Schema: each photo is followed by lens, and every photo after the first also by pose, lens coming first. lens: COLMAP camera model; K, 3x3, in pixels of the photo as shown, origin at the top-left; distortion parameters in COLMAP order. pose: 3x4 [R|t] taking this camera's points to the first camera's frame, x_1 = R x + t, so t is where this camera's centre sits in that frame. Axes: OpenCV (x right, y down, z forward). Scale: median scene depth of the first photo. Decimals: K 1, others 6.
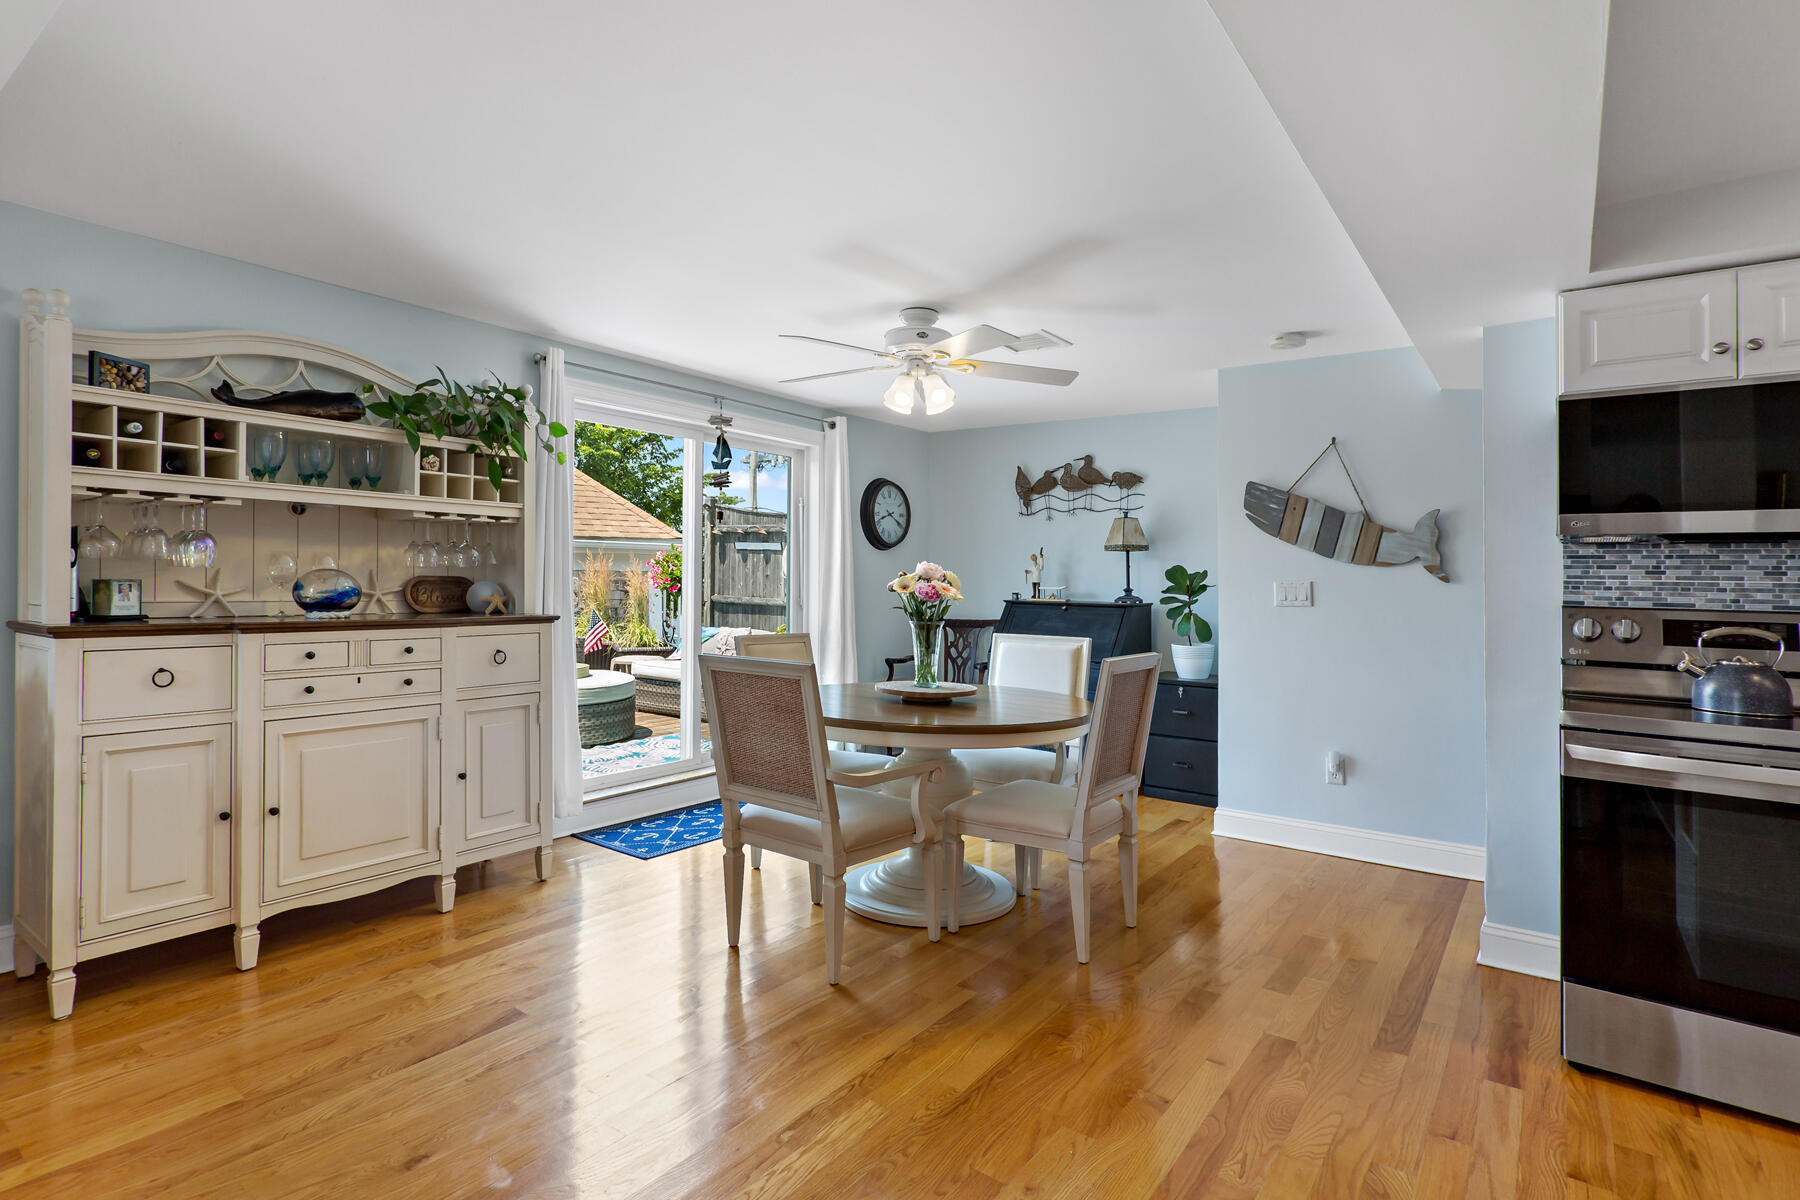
lens RADIAL K [[913.9, 0, 898.8], [0, 913.9, 550.5], [0, 0, 1]] dist [0.001948, 0.000934]
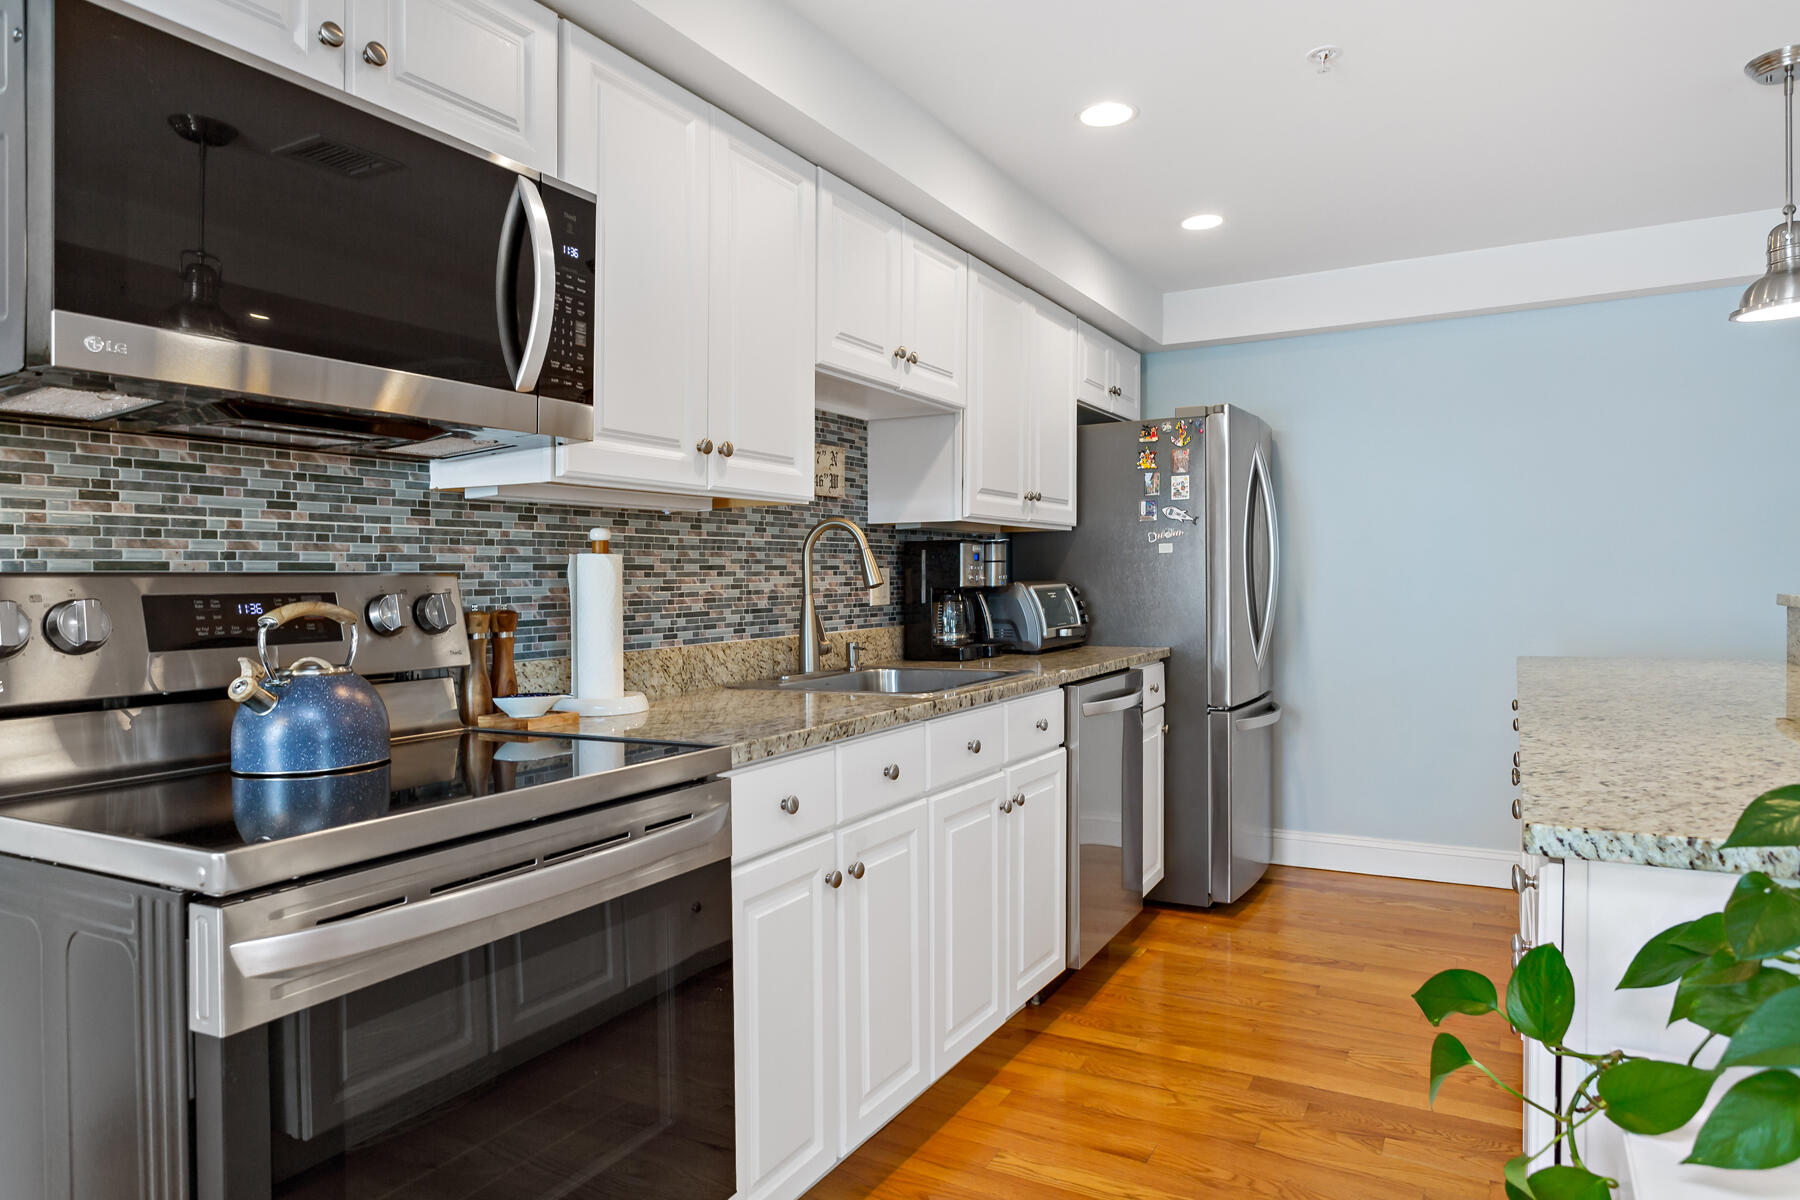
lens RADIAL K [[1127.7, 0, 856.5], [0, 1127.7, 567.0], [0, 0, 1]] dist [0.003198, 0.002064]
pose [[-0.105351, -0.005890, 0.994418, 0.200865], [-0.021492, 0.999762, 0.003644, 0.043458], [-0.994203, -0.020988, -0.105452, 0.600170]]
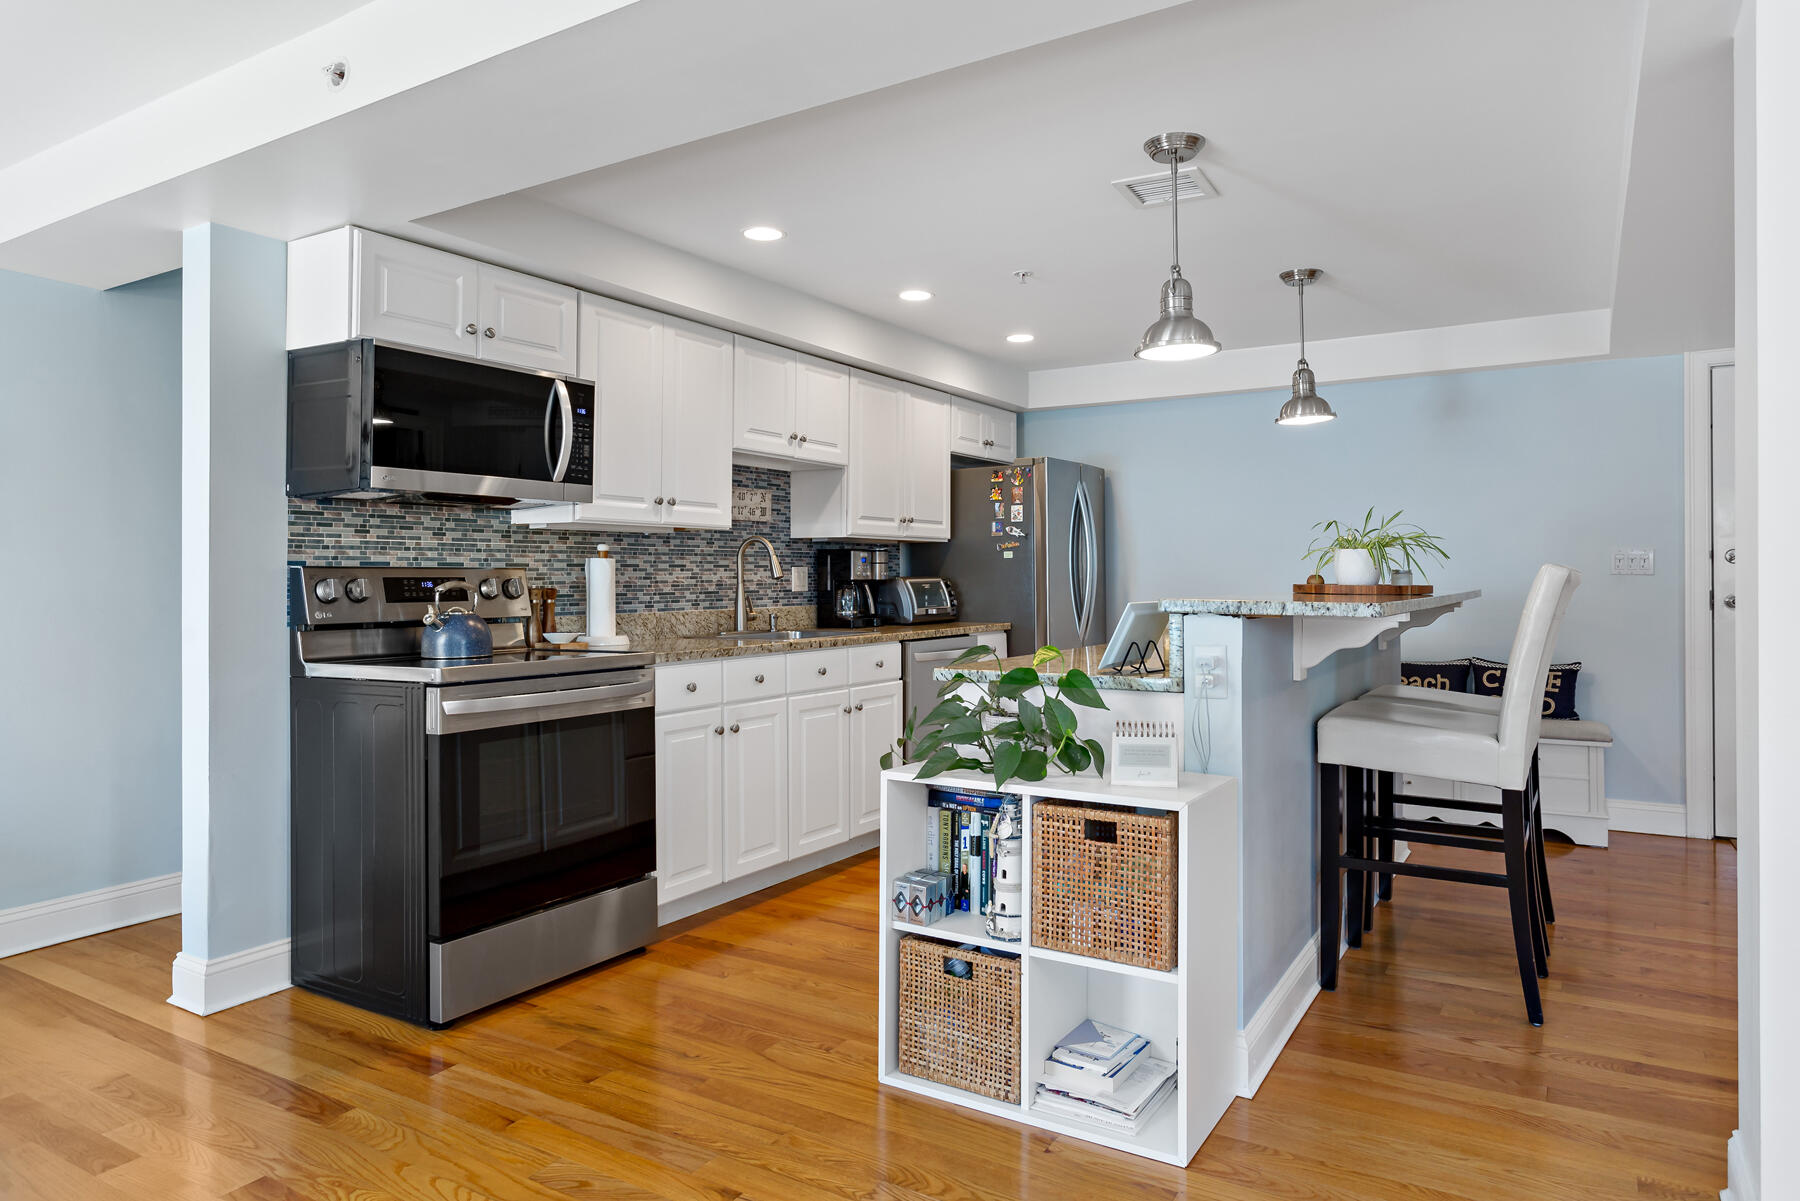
lens RADIAL K [[1122.5, 0, 895.5], [0, 1122.5, 555.0], [0, 0, 1]] dist [0.001187, 0.003655]
pose [[-0.082165, 0.002294, 0.996616, -0.374548], [-0.028710, 0.999577, -0.004668, 0.034127], [-0.996205, -0.028996, -0.082065, 0.460475]]
